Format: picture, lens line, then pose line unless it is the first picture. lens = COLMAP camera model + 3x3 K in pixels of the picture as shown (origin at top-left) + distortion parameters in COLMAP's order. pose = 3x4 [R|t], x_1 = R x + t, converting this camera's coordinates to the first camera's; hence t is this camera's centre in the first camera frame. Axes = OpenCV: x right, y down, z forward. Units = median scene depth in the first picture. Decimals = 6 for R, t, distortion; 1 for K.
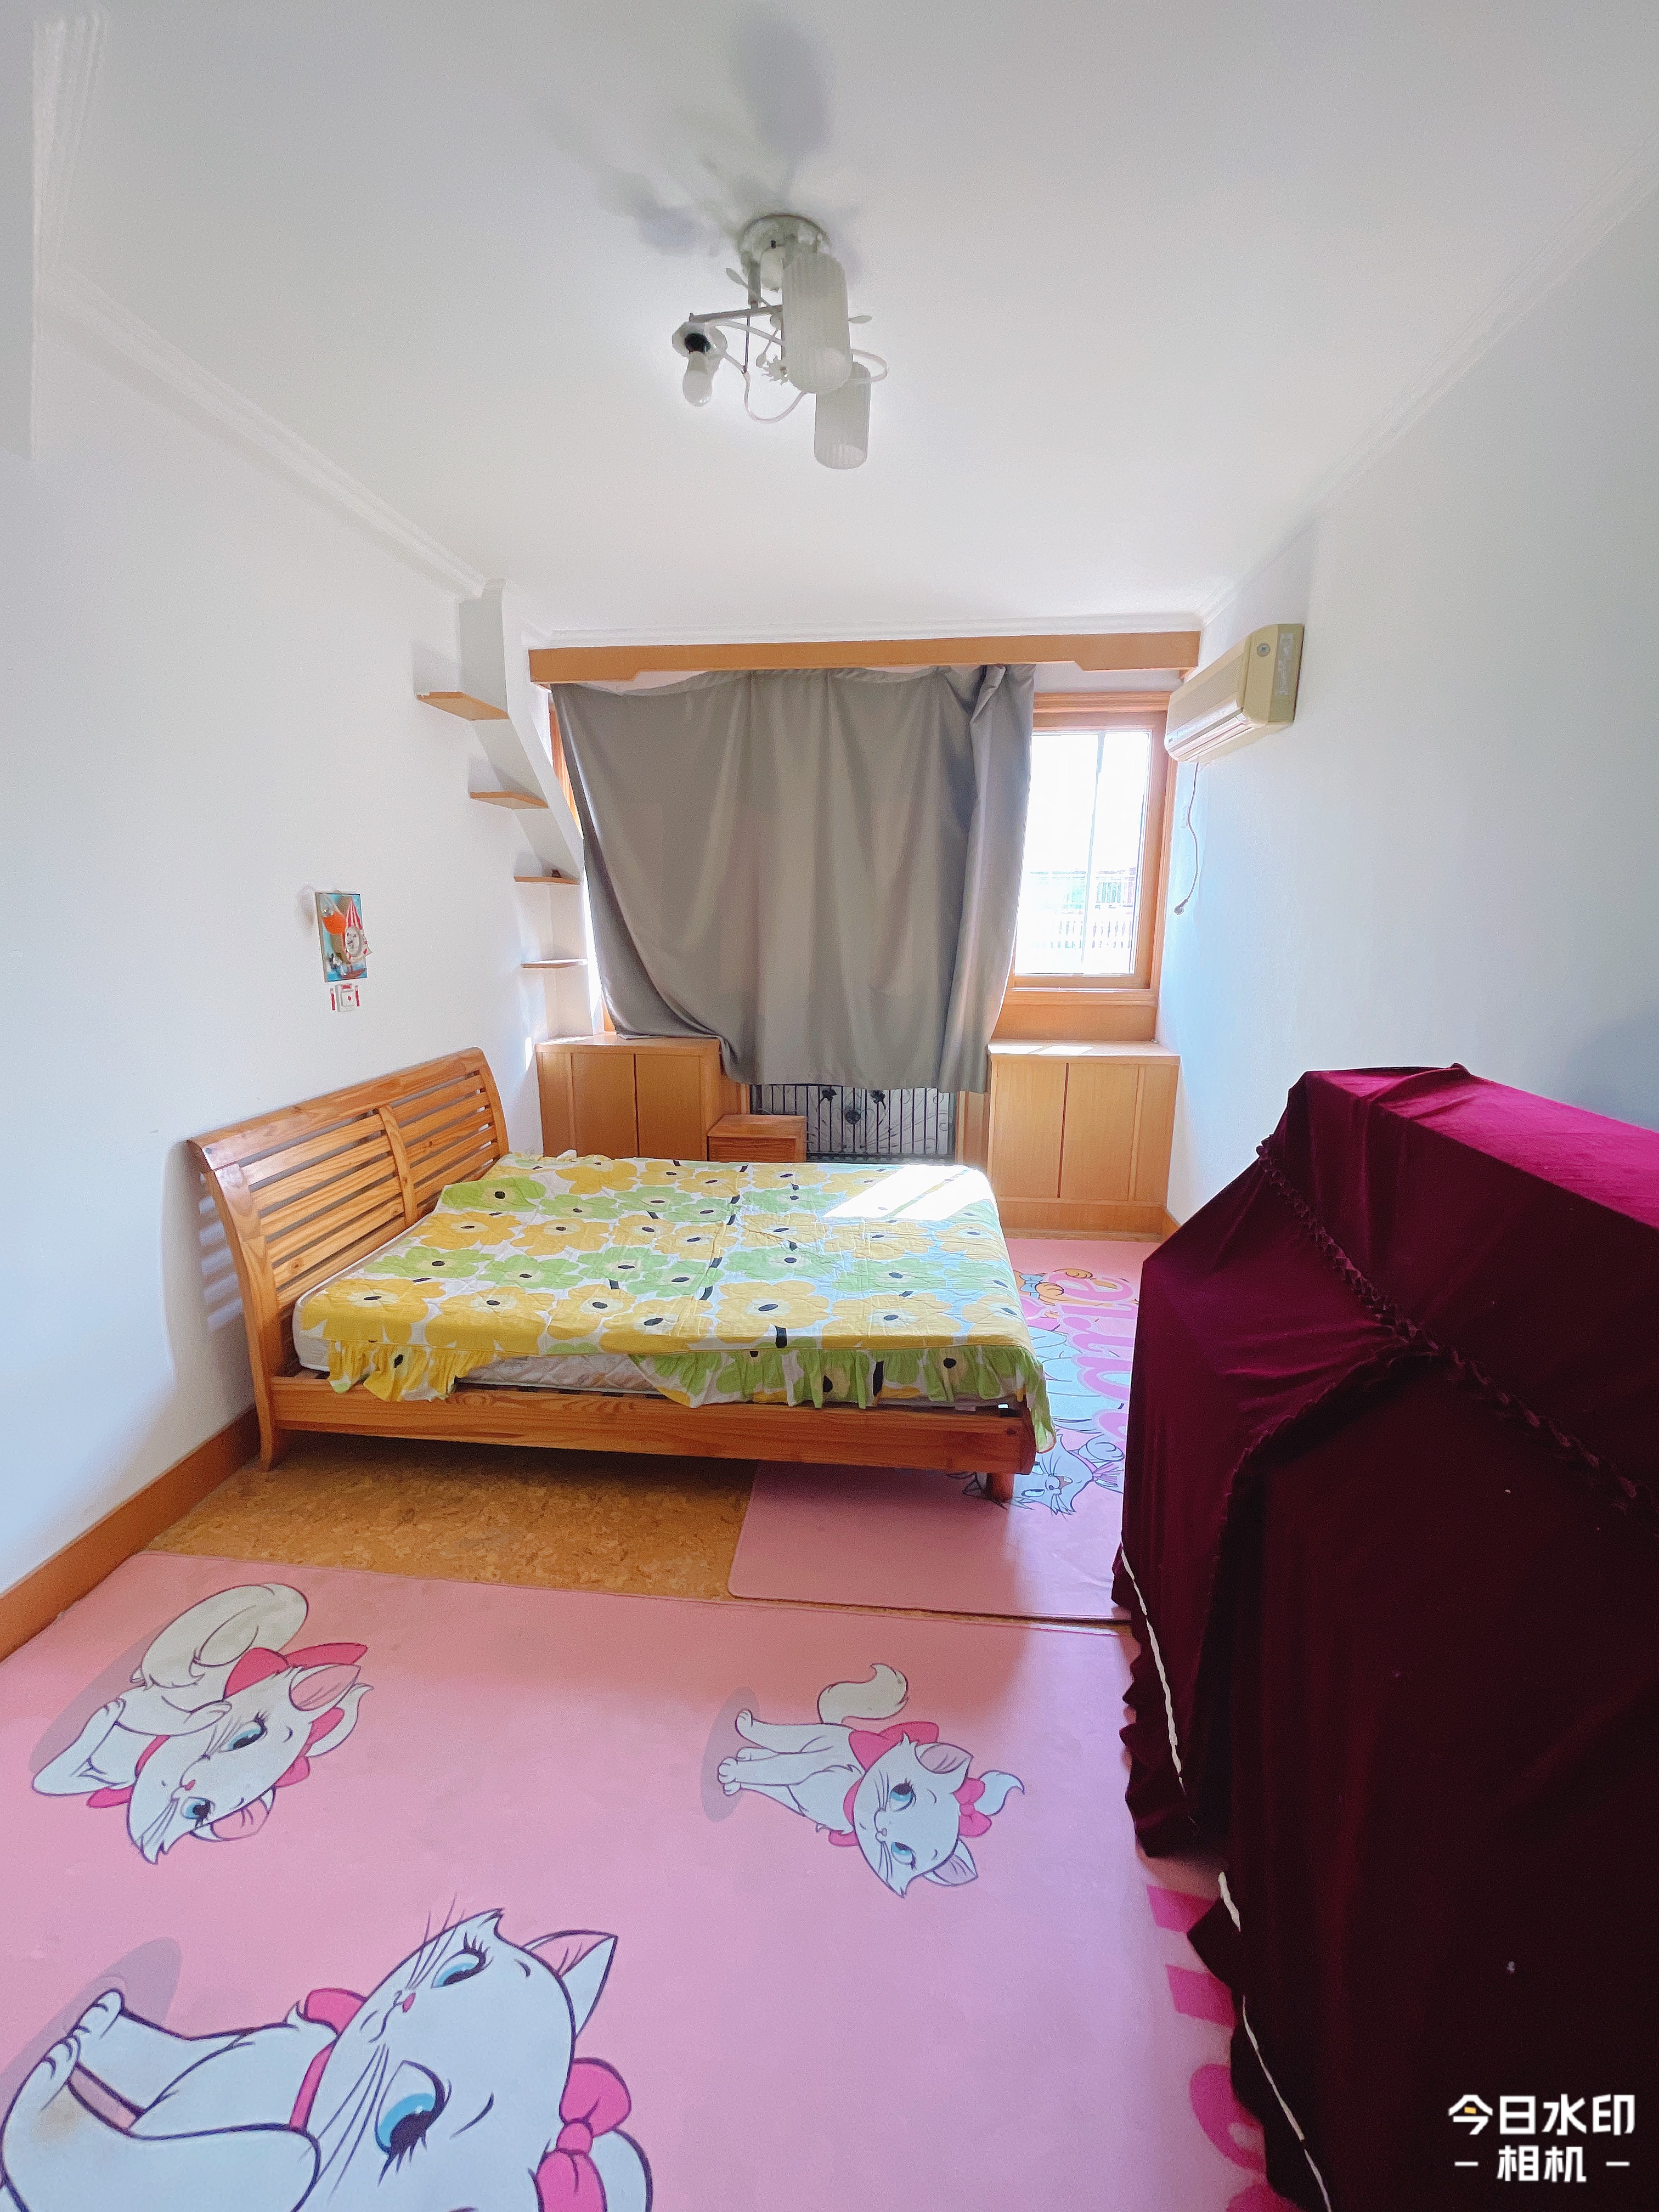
lens RADIAL K [[898.1, 0, 834.9], [0, 898.1, 1105.4], [0, 0, 1]] dist [-0.008833, -0.000061]
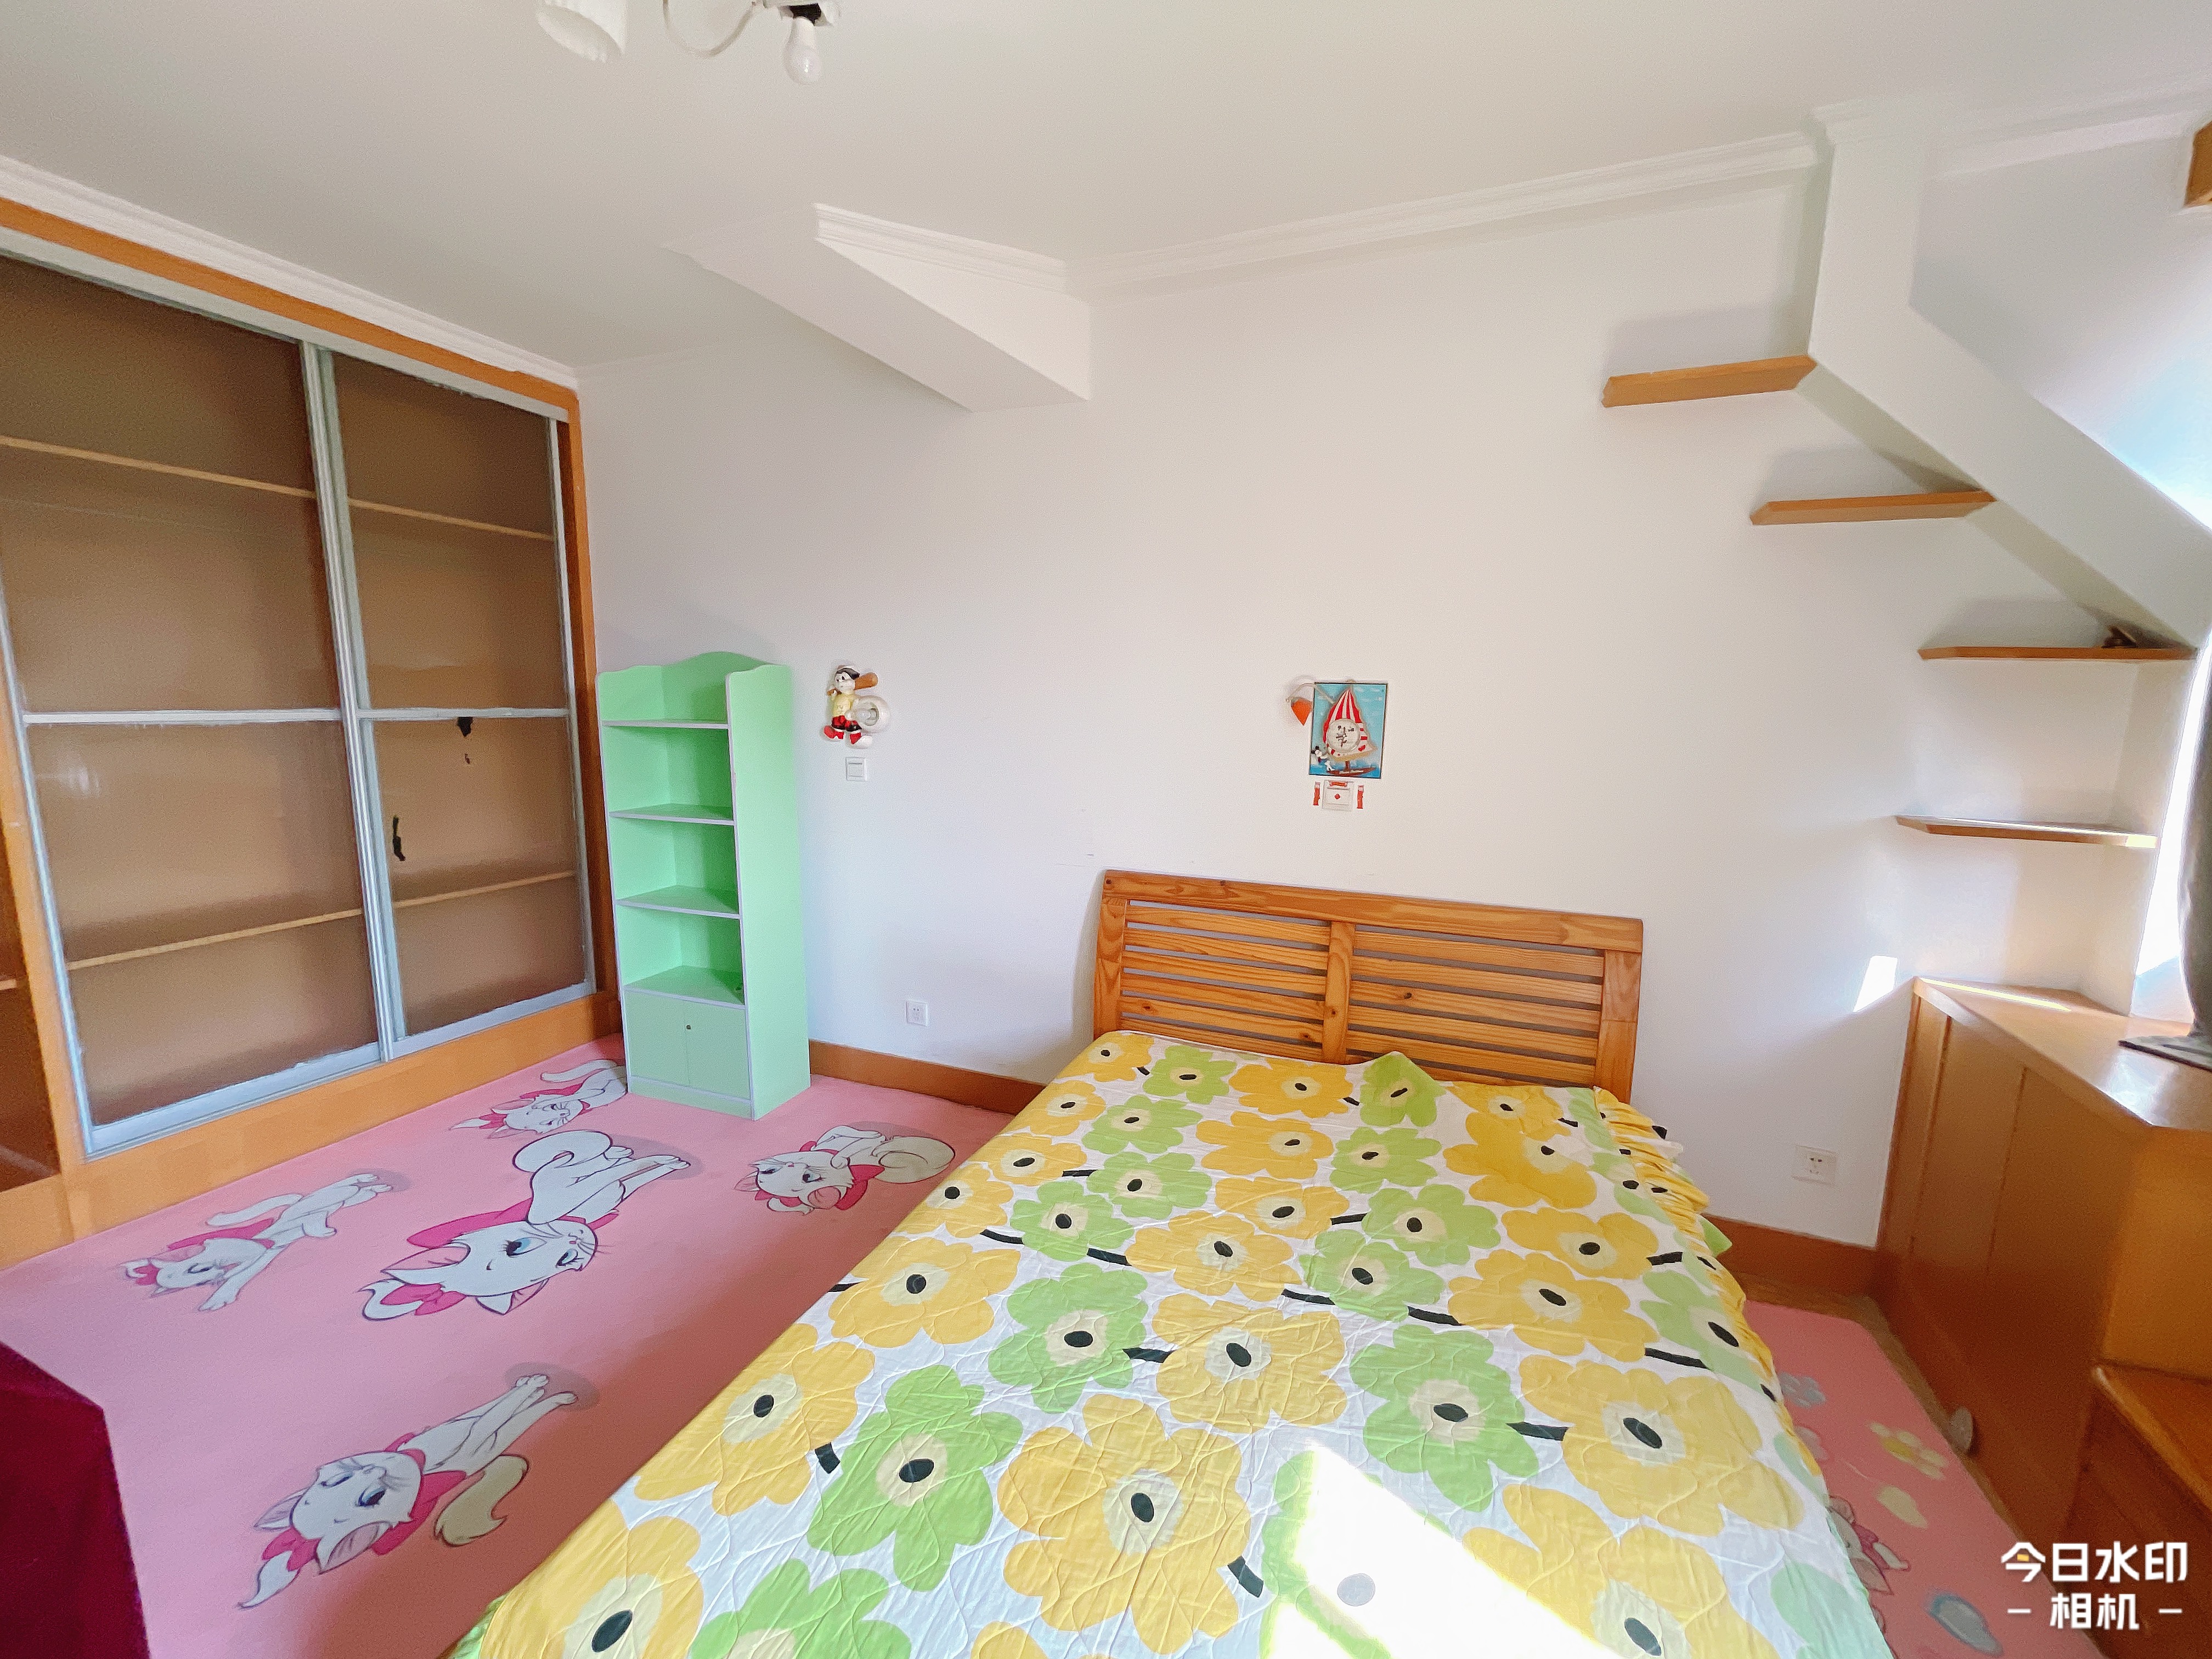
lens RADIAL K [[898.1, 0, 1113.1], [0, 898.1, 830.9], [0, 0, 1]] dist [-0.008833, -0.000061]
pose [[-0.291535, 0.131525, -0.947475, 0.404225], [-0.227208, 0.952634, 0.202152, -0.224774], [0.929184, 0.274209, -0.247842, 1.051837]]
